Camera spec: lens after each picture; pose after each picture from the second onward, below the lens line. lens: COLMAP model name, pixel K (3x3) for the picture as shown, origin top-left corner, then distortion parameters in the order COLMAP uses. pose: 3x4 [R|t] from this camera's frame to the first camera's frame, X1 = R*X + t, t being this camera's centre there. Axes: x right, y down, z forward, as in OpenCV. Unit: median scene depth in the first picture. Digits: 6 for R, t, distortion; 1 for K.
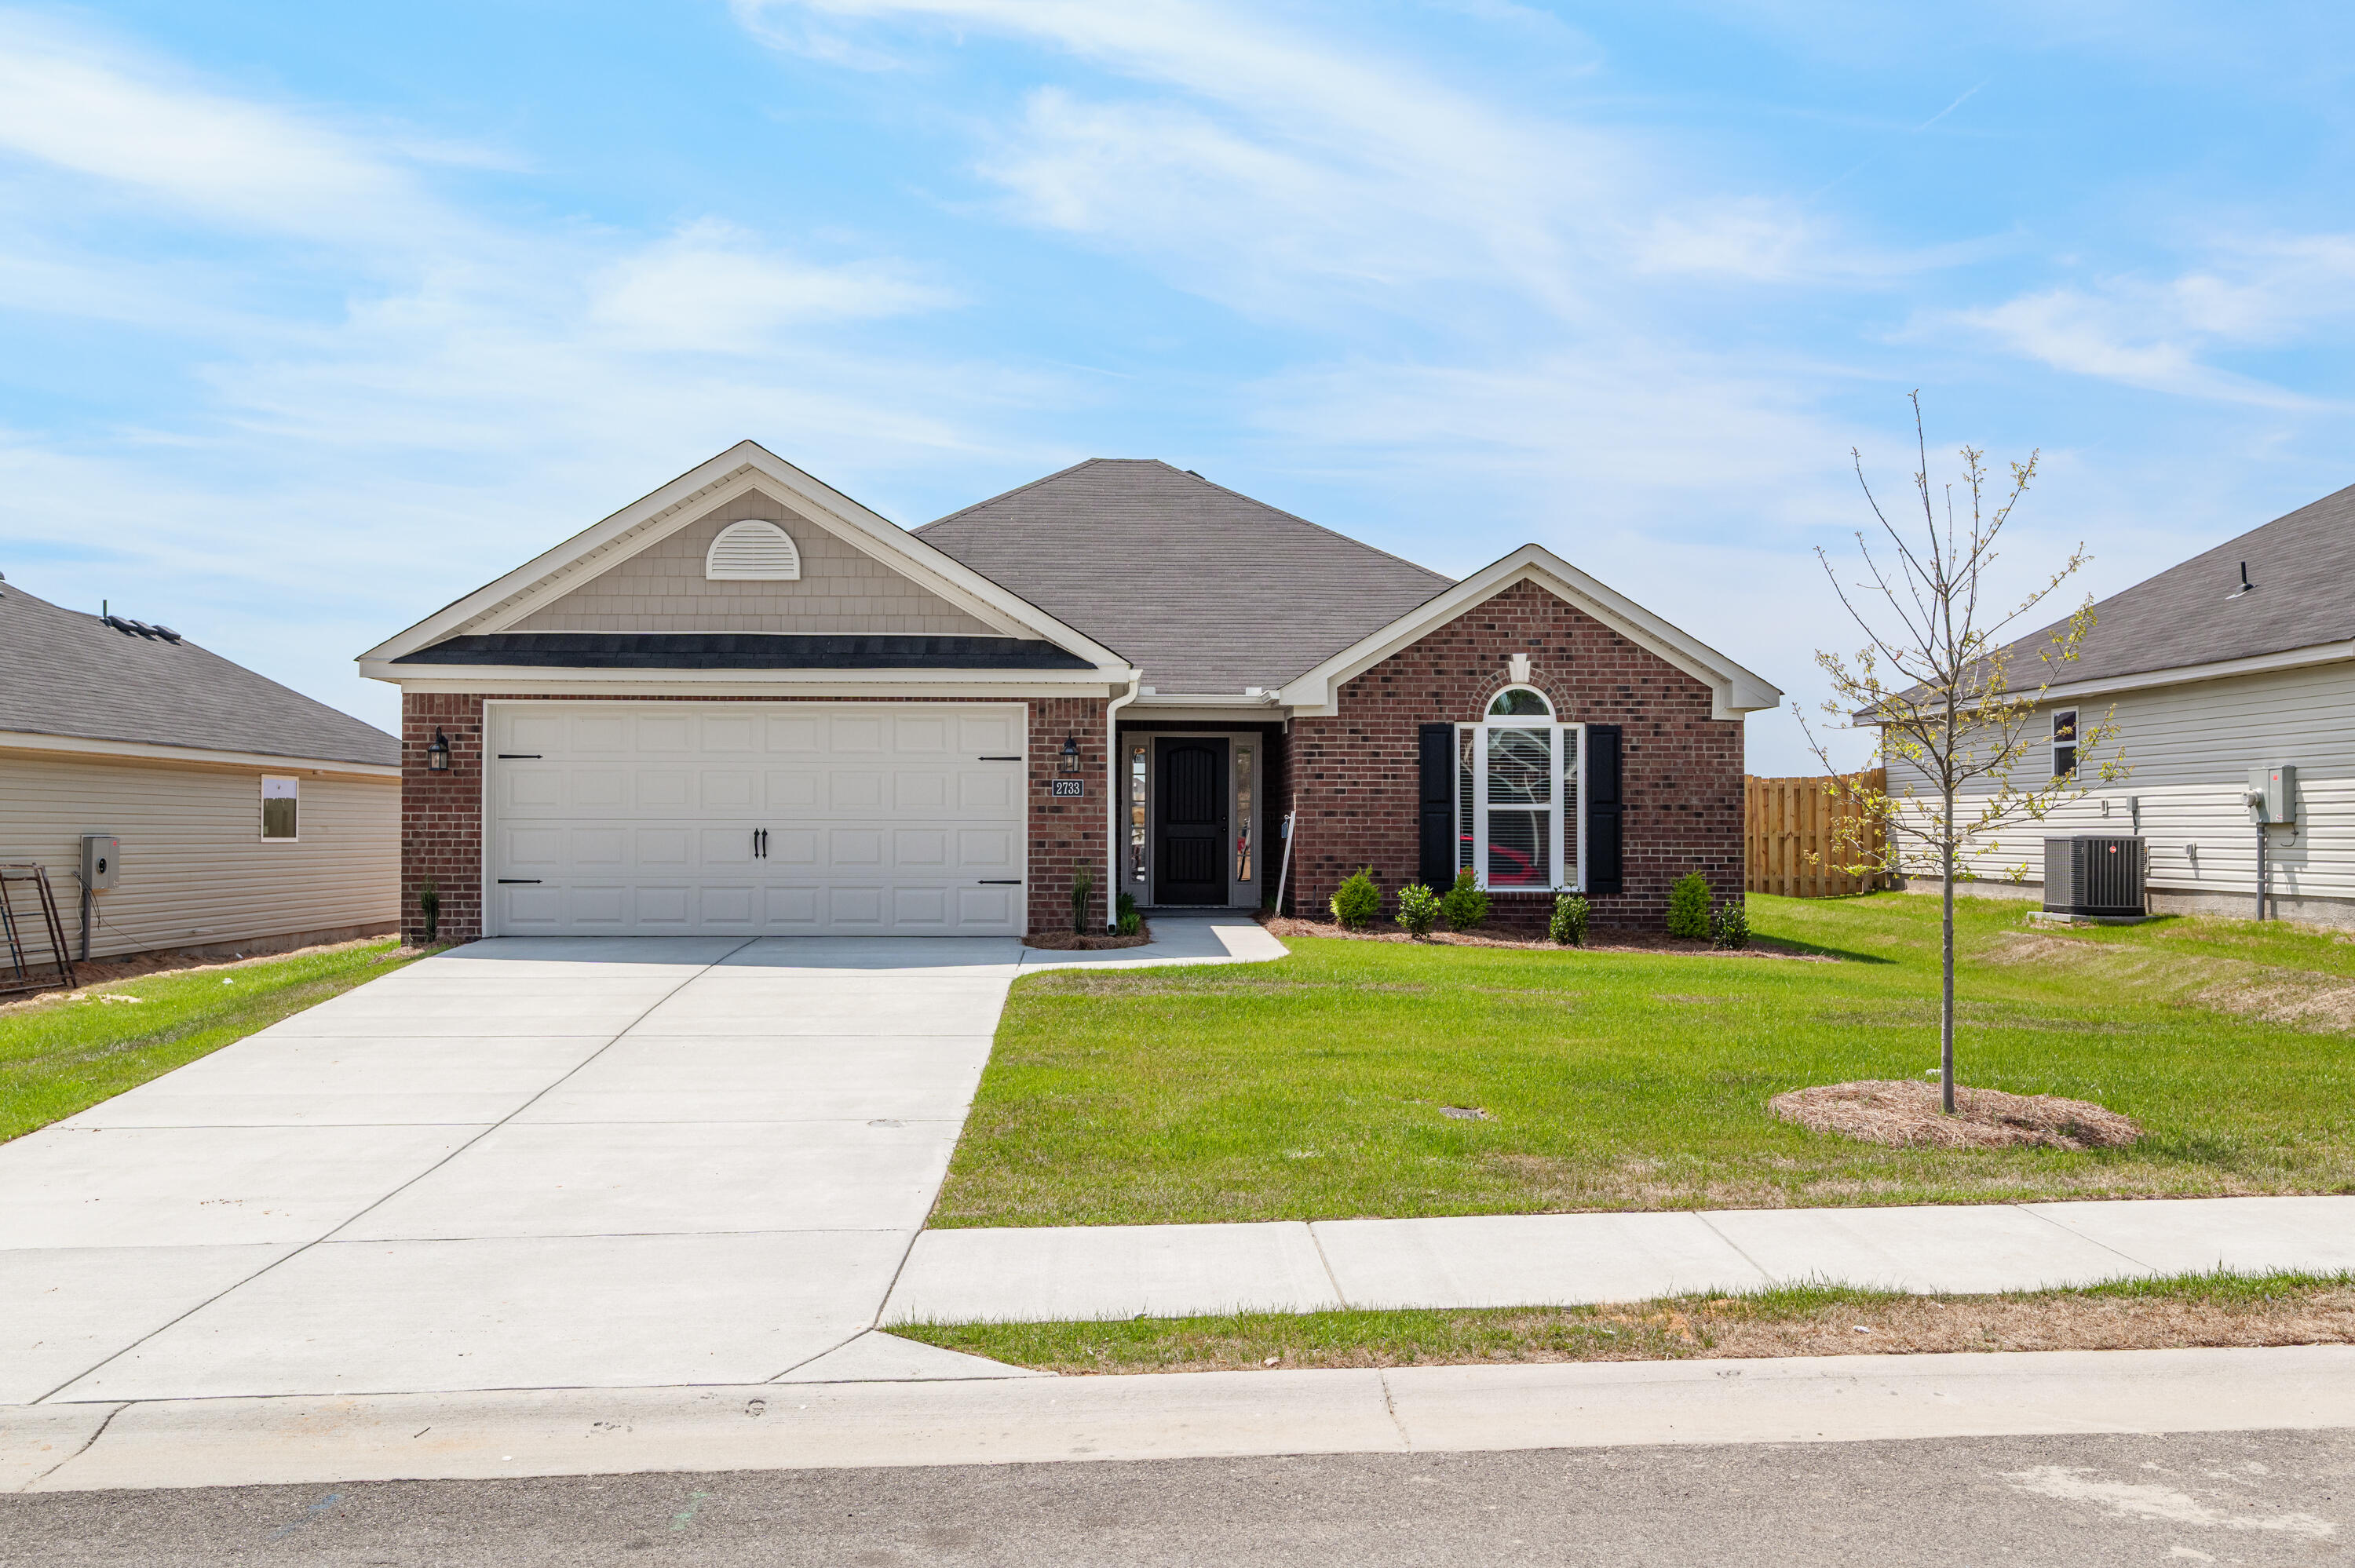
lens RADIAL K [[2045.4, 0, 1180.9], [0, 2045.4, 775.6], [0, 0, 1]] dist [-0.001125, 0.015770]
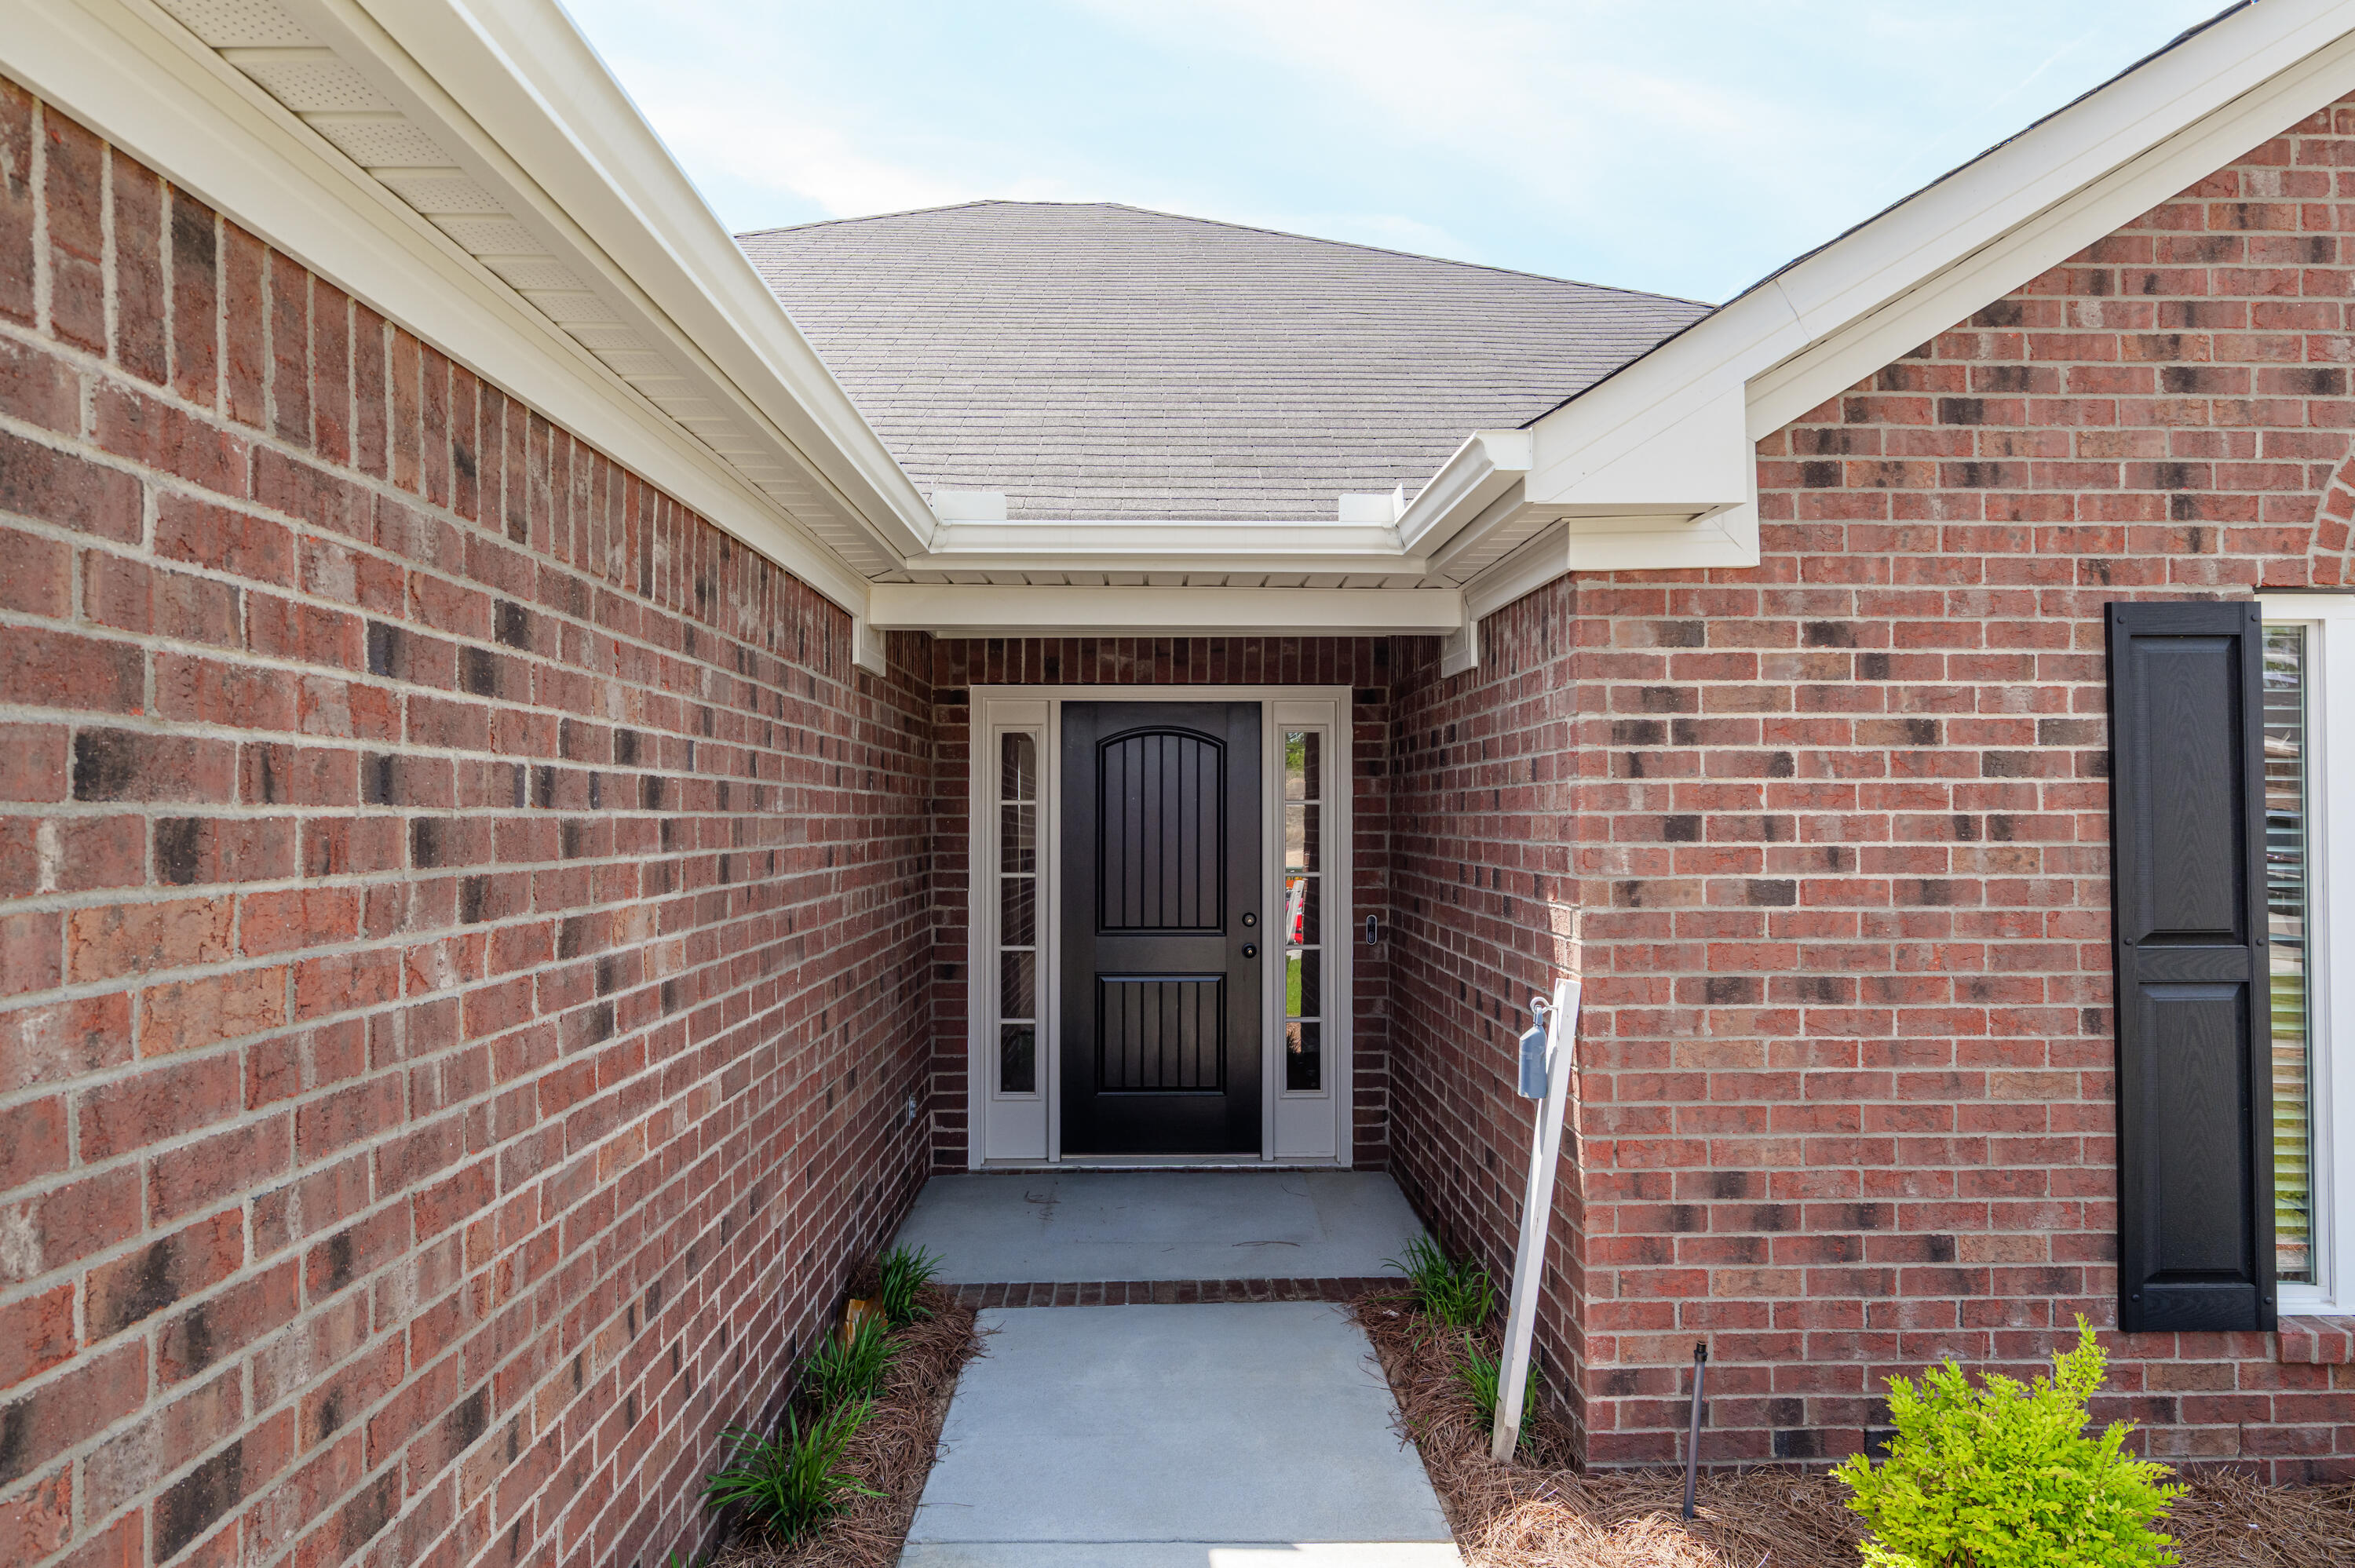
lens RADIAL K [[1459.3, 0, 1174.0], [0, 1459.3, 784.6], [0, 0, 1]] dist [0.000731, 0.002061]
pose [[0.999934, -0.004308, -0.010677, 0.012334], [0.004377, 0.999969, 0.006501, -0.005877], [0.010649, -0.006547, 0.999922, 0.834479]]
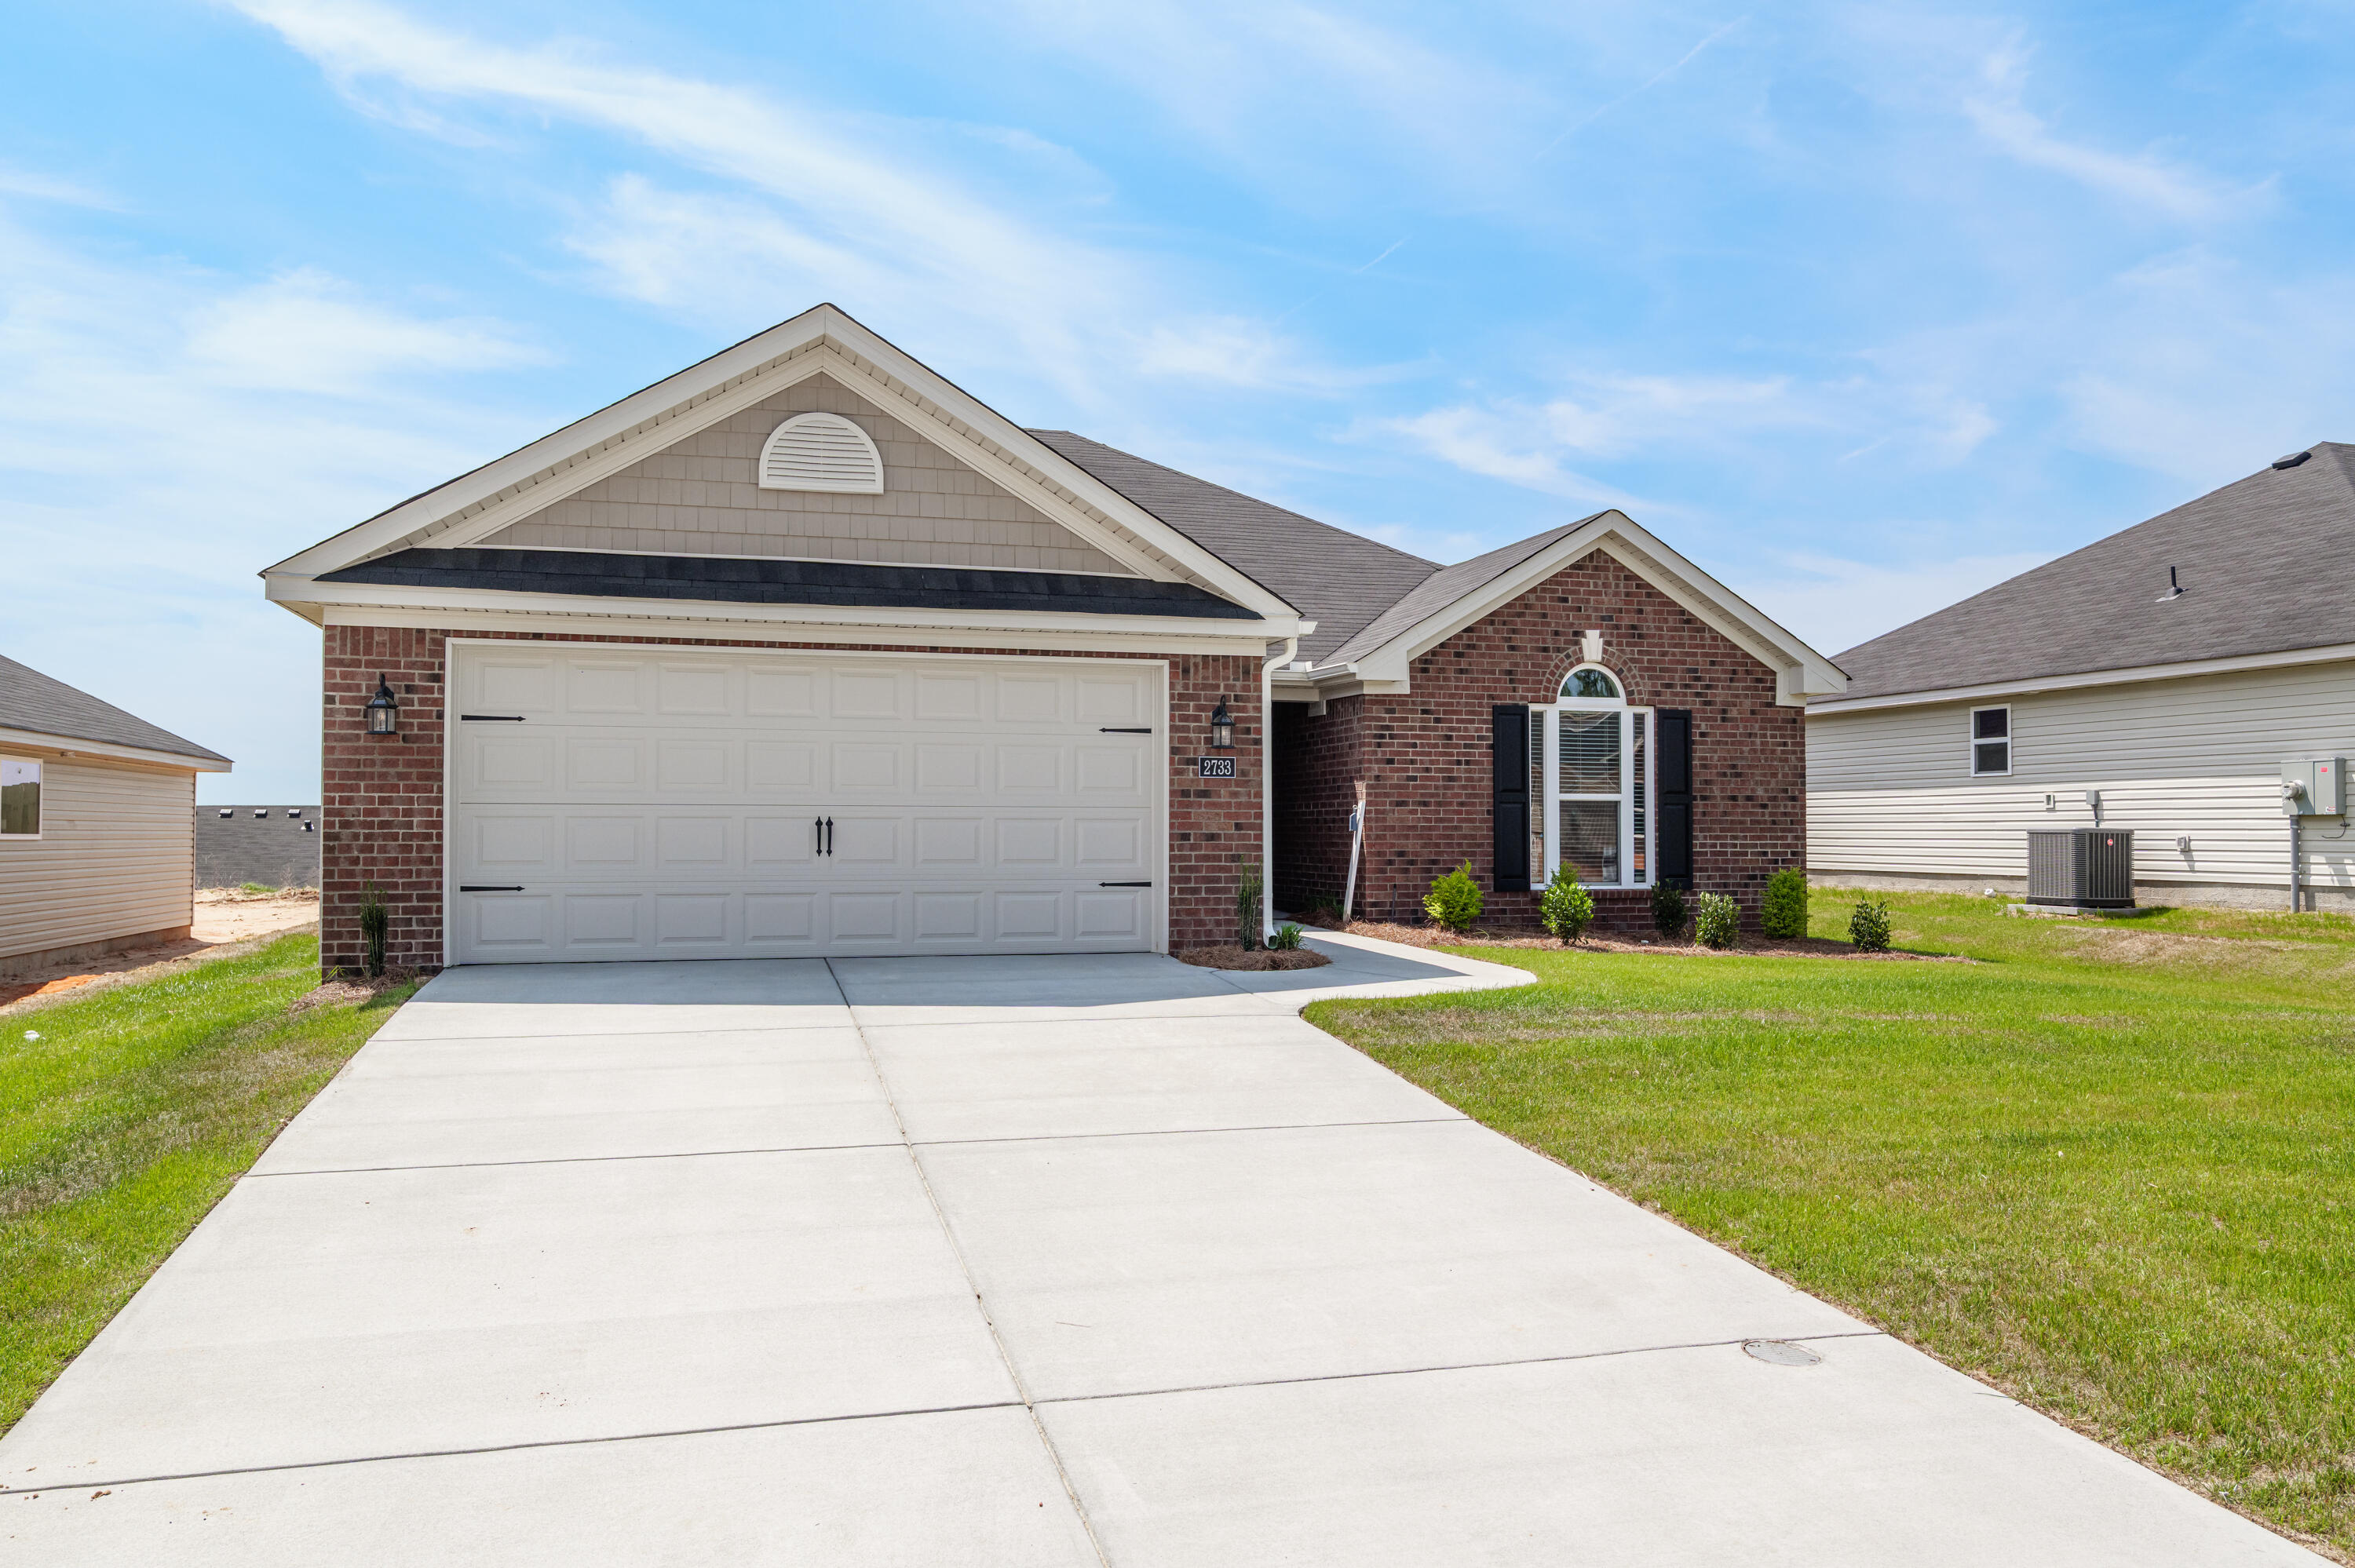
lens RADIAL K [[1723.7, 0, 1174.3], [0, 1723.7, 787.1], [0, 0, 1]] dist [0.005081, -0.005715]
pose [[0.970737, 0.005865, 0.240074, -0.202824], [-0.006089, 0.999981, 0.000191, 0.011958], [-0.240068, -0.001648, 0.970755, 0.295662]]
